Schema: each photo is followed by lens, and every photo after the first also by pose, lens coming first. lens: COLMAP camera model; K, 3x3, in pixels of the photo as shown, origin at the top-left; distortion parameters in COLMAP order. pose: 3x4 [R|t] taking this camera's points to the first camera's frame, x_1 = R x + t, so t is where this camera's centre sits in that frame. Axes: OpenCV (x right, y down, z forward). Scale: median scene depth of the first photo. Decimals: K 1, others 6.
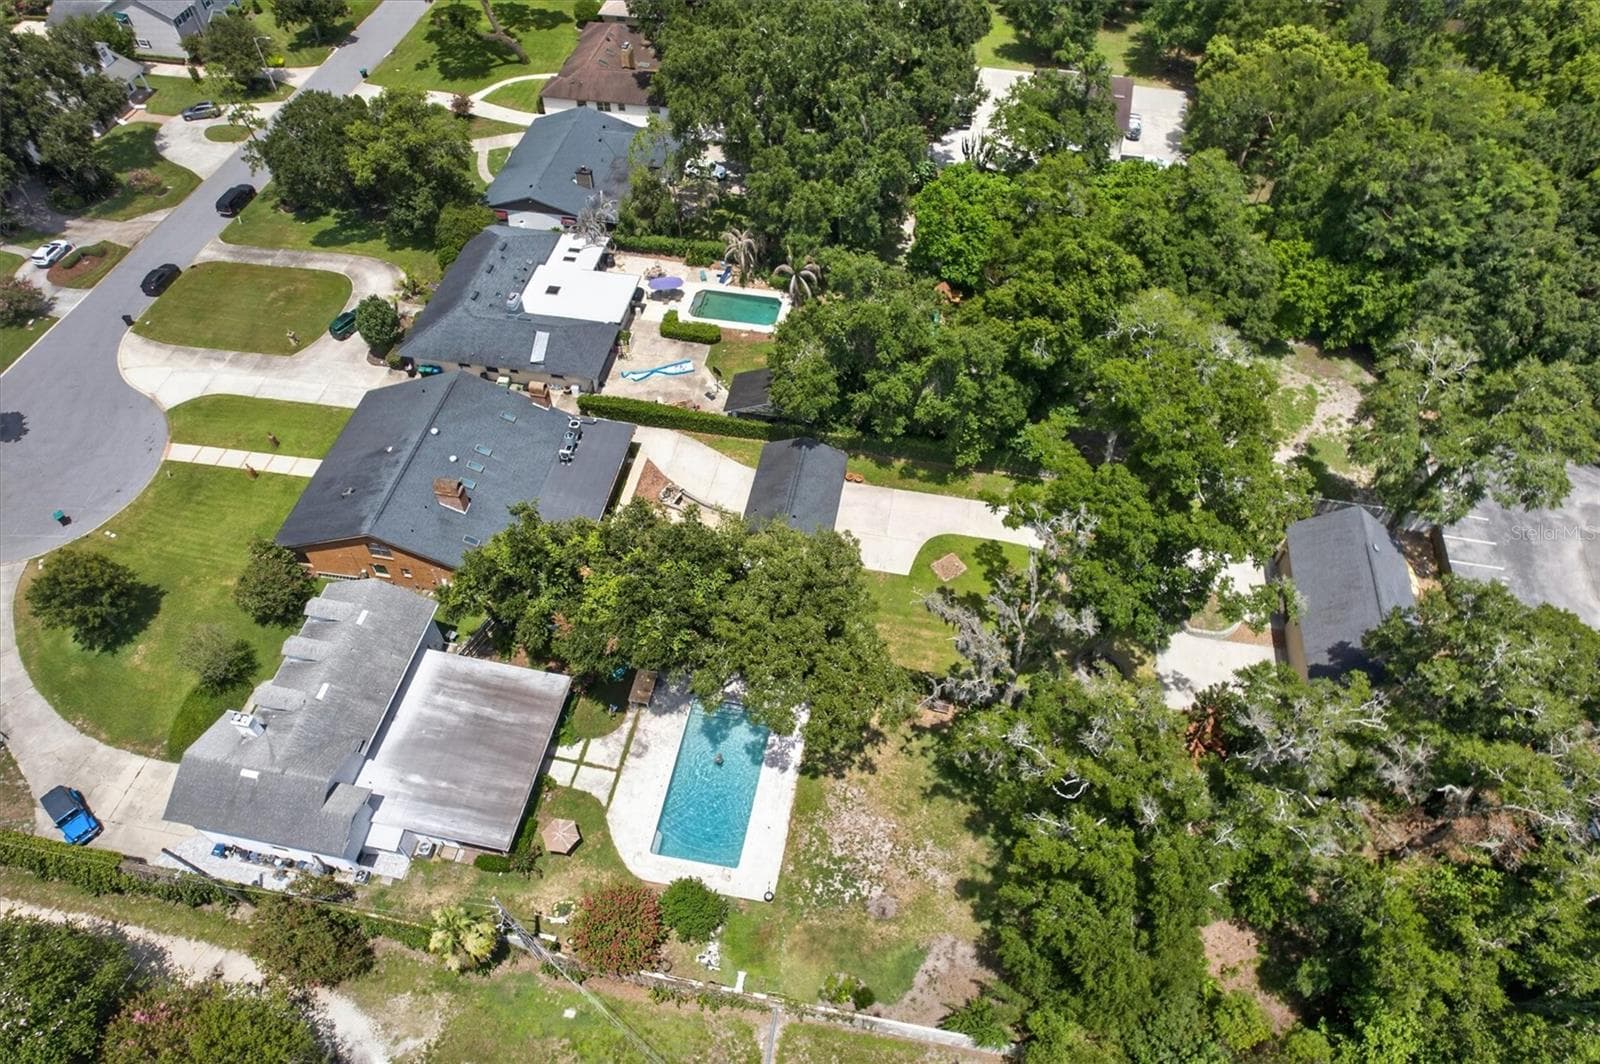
lens RADIAL K [[1023.9, 0, 795.5], [0, 1023.9, 534.3], [0, 0, 1]] dist [-0.075265, 0.068672]
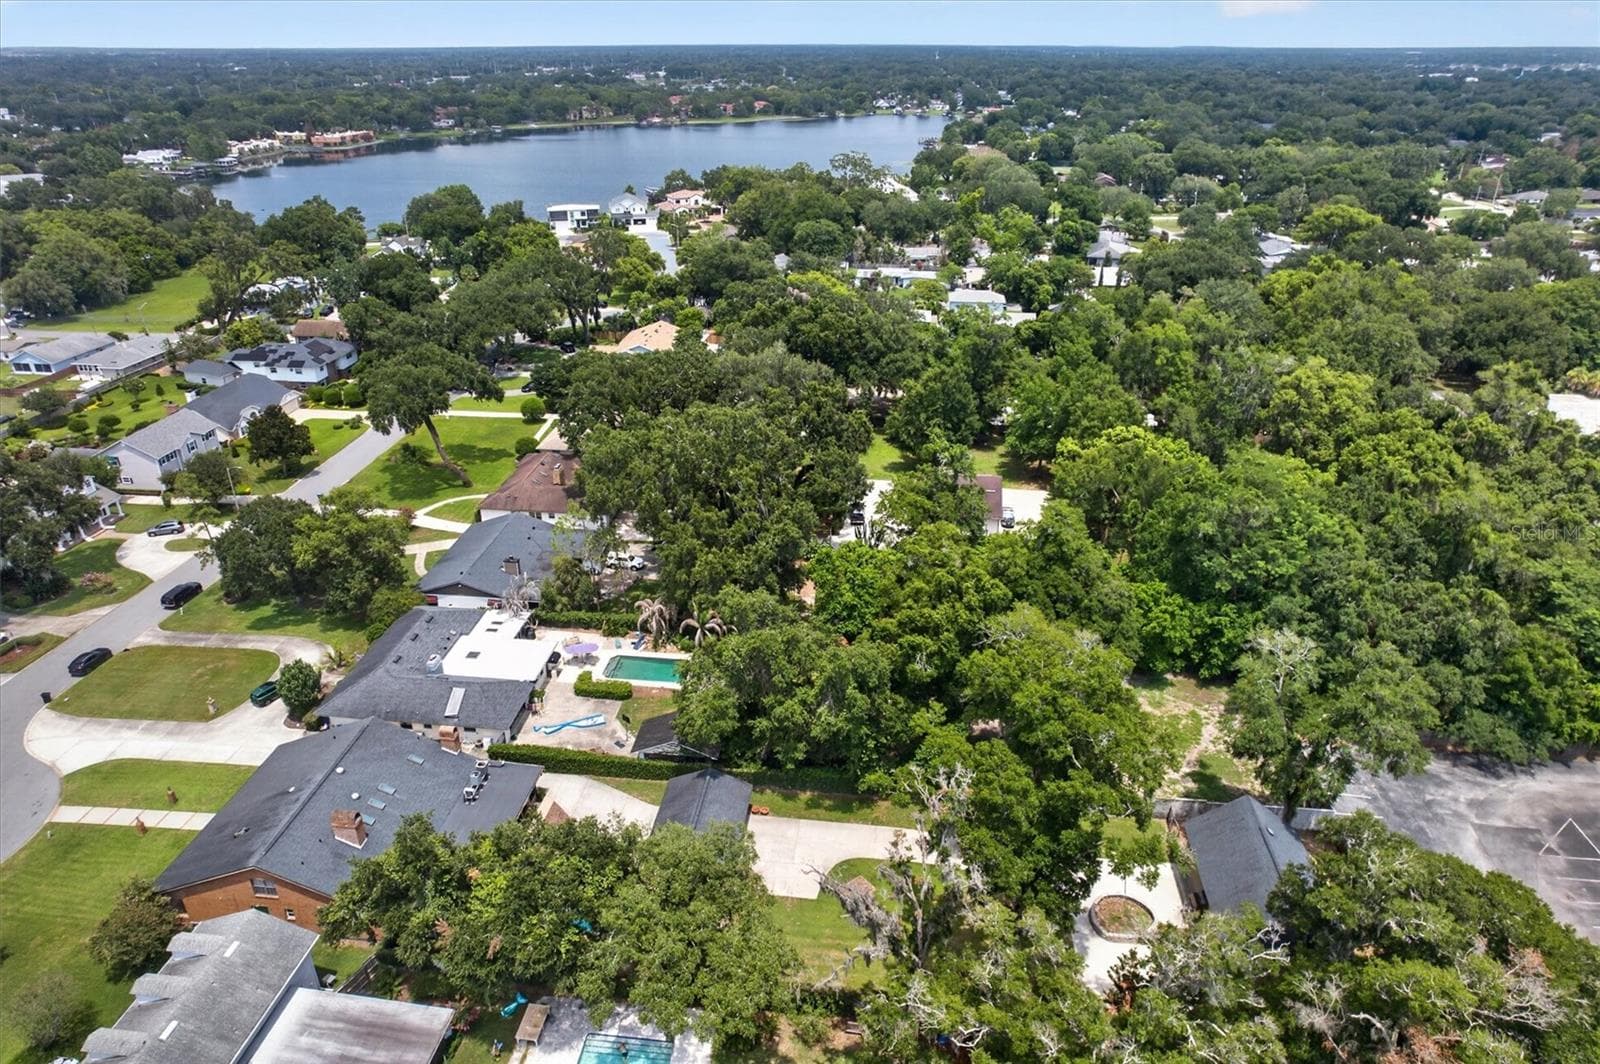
lens RADIAL K [[1023.9, 0, 793.1], [0, 1023.9, 536.3], [0, 0, 1]] dist [-0.075265, 0.068672]
pose [[0.997872, -0.028630, 0.058582, 0.037392], [0.050896, 0.903598, -0.425347, 0.123649], [-0.040757, 0.427424, 0.903132, -0.019948]]
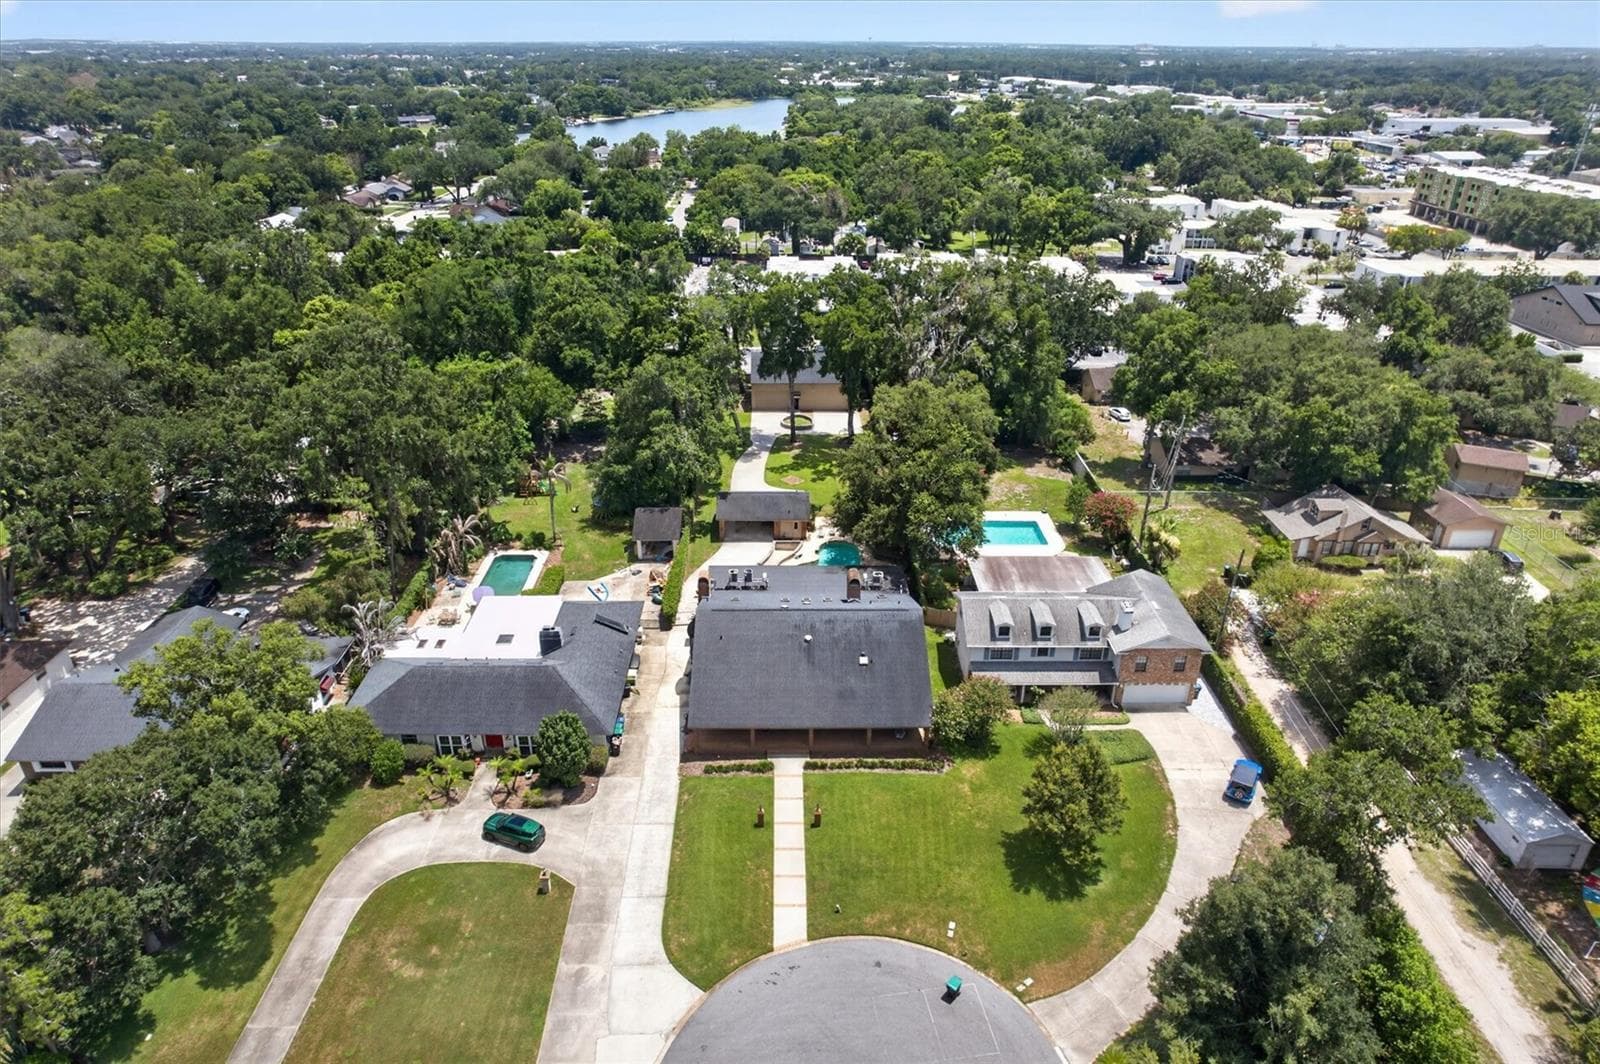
lens RADIAL K [[1023.9, 0, 799.1], [0, 1023.9, 542.8], [0, 0, 1]] dist [-0.075265, 0.068672]
pose [[-0.193120, -0.438228, 0.877873, -1.093165], [0.765347, 0.492580, 0.414258, -0.485228], [-0.613962, 0.751879, 0.240269, 0.631253]]
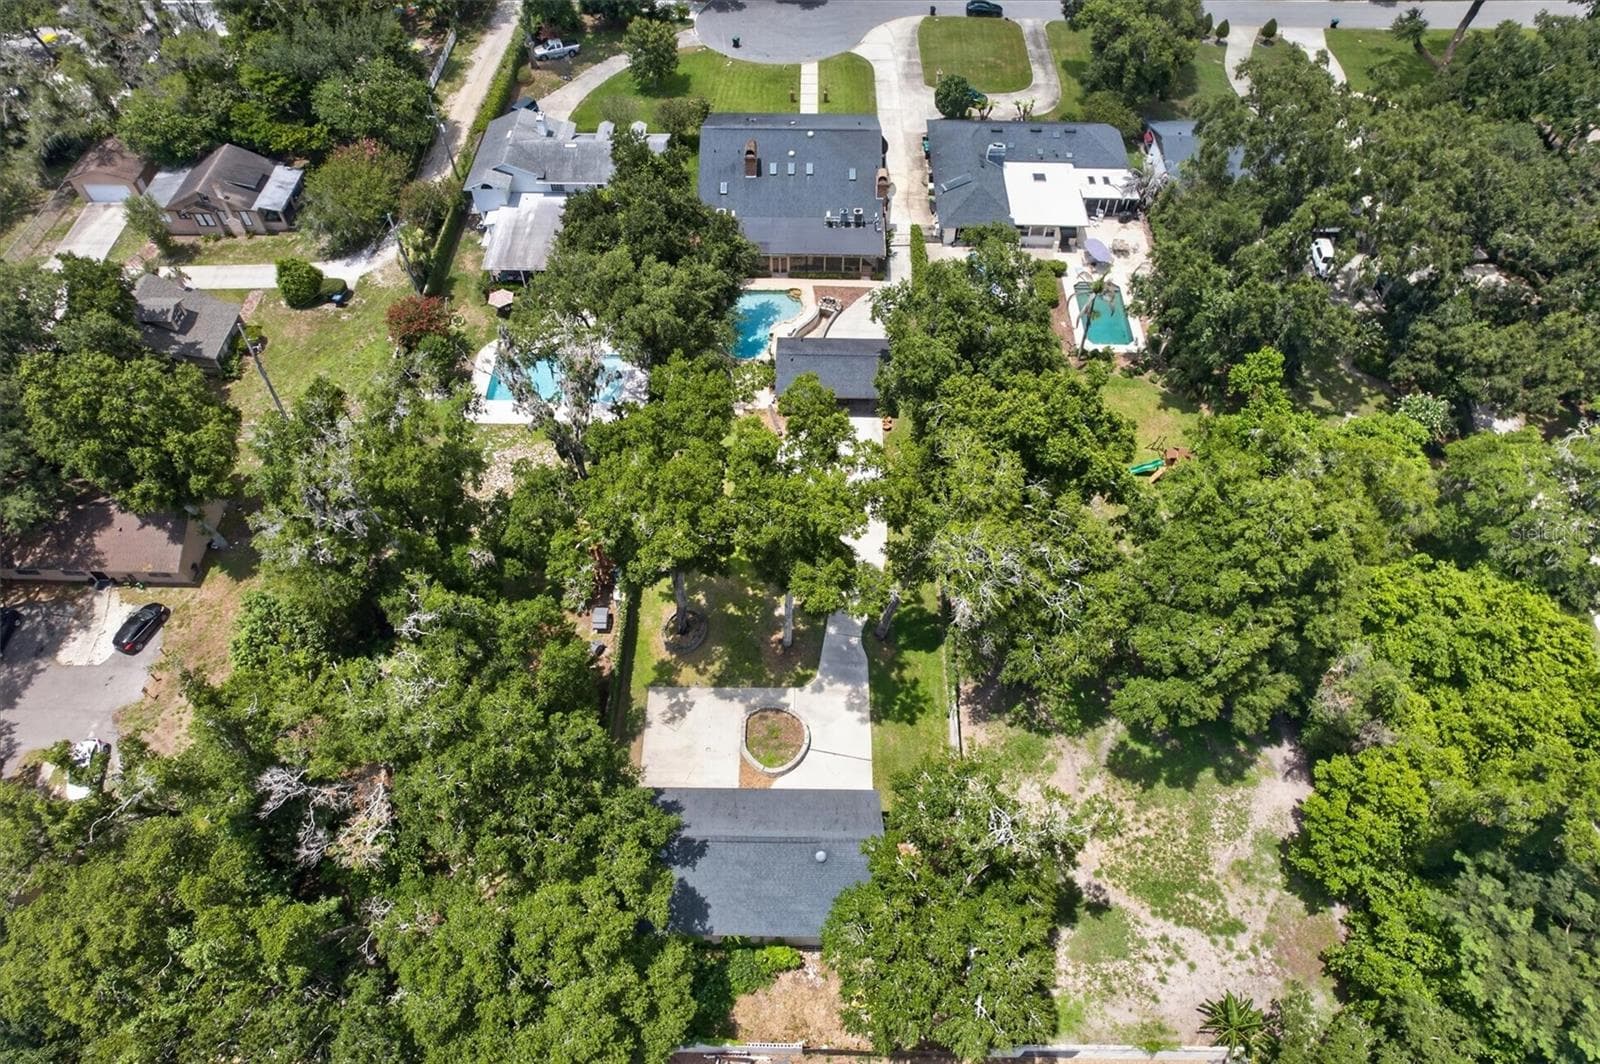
lens RADIAL K [[1023.9, 0, 798.4], [0, 1023.9, 533.2], [0, 0, 1]] dist [-0.075265, 0.068672]
pose [[0.163244, 0.783989, -0.598927, 0.688843], [-0.771480, 0.479835, 0.417824, -0.335936], [0.614955, 0.393853, 0.683162, 0.303941]]
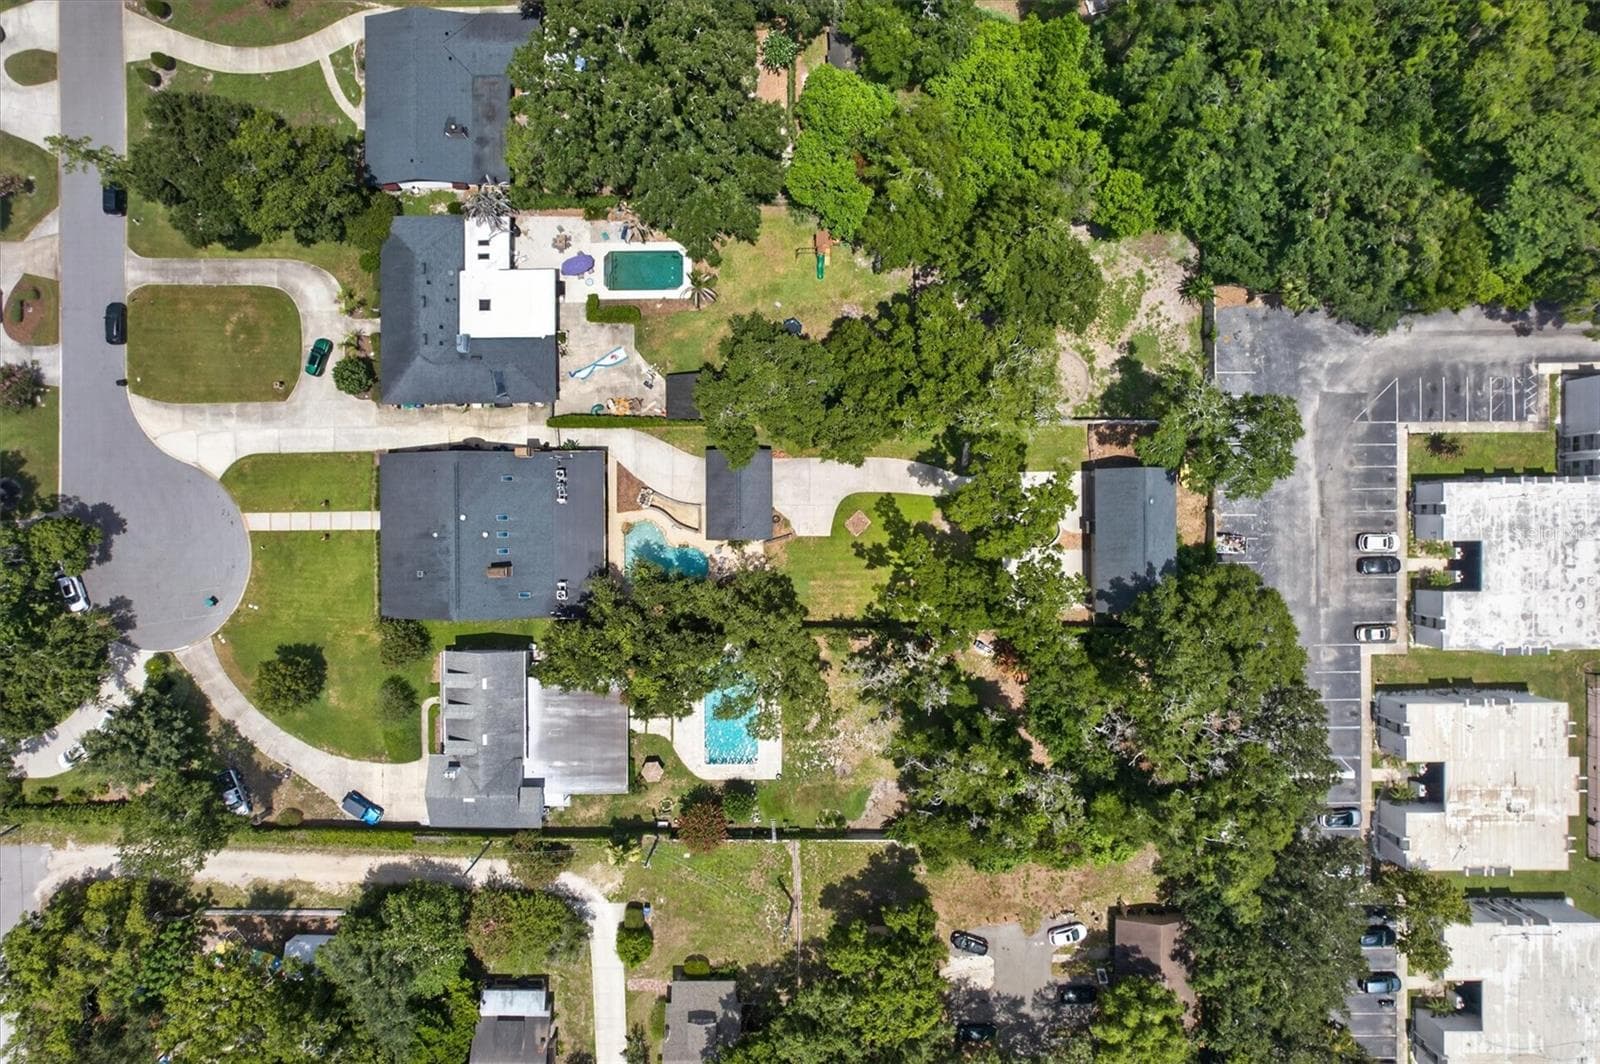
lens RADIAL K [[1023.9, 0, 800.4], [0, 1023.9, 524.3], [0, 0, 1]] dist [-0.075265, 0.068672]
pose [[0.982401, -0.186280, -0.013734, 0.083136], [0.153017, 0.760450, 0.631112, -0.775821], [-0.107119, -0.622106, 0.775570, -0.069556]]
